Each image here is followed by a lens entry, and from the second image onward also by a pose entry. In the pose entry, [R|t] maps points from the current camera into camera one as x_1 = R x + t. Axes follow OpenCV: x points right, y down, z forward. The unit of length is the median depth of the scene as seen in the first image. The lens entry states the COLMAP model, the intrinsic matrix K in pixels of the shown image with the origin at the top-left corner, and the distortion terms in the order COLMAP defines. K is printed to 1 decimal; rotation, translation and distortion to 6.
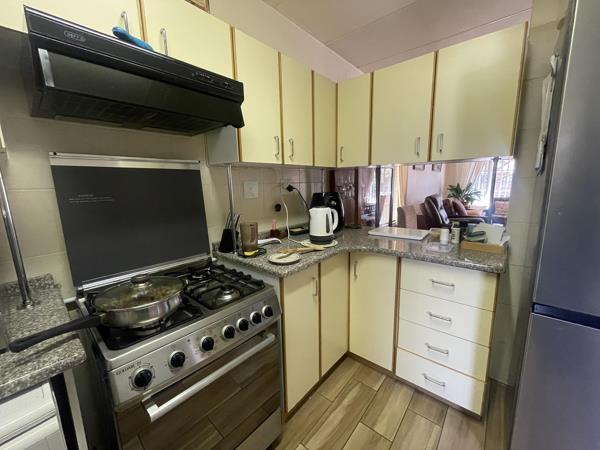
lens RADIAL K [[242.1, 0, 300.2], [0, 242.1, 225.4], [0, 0, 1]] dist [-0.004093, -0.000978]
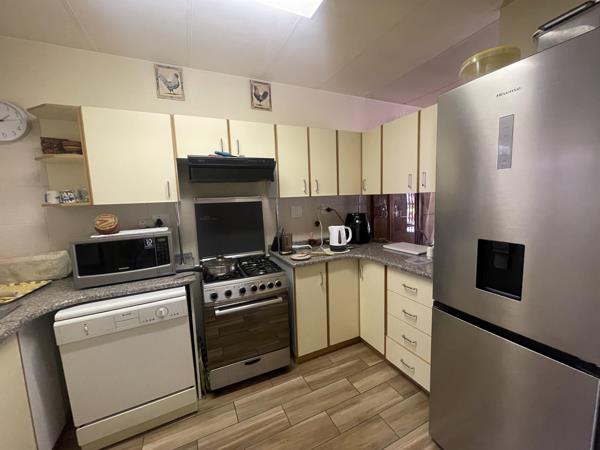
lens RADIAL K [[242.1, 0, 299.8], [0, 242.1, 225.1], [0, 0, 1]] dist [-0.004093, -0.000978]
pose [[0.912831, 0.036245, -0.406726, 0.519051], [-0.054521, 0.997953, -0.033432, -0.018833], [0.404682, 0.052692, 0.912938, -0.429608]]
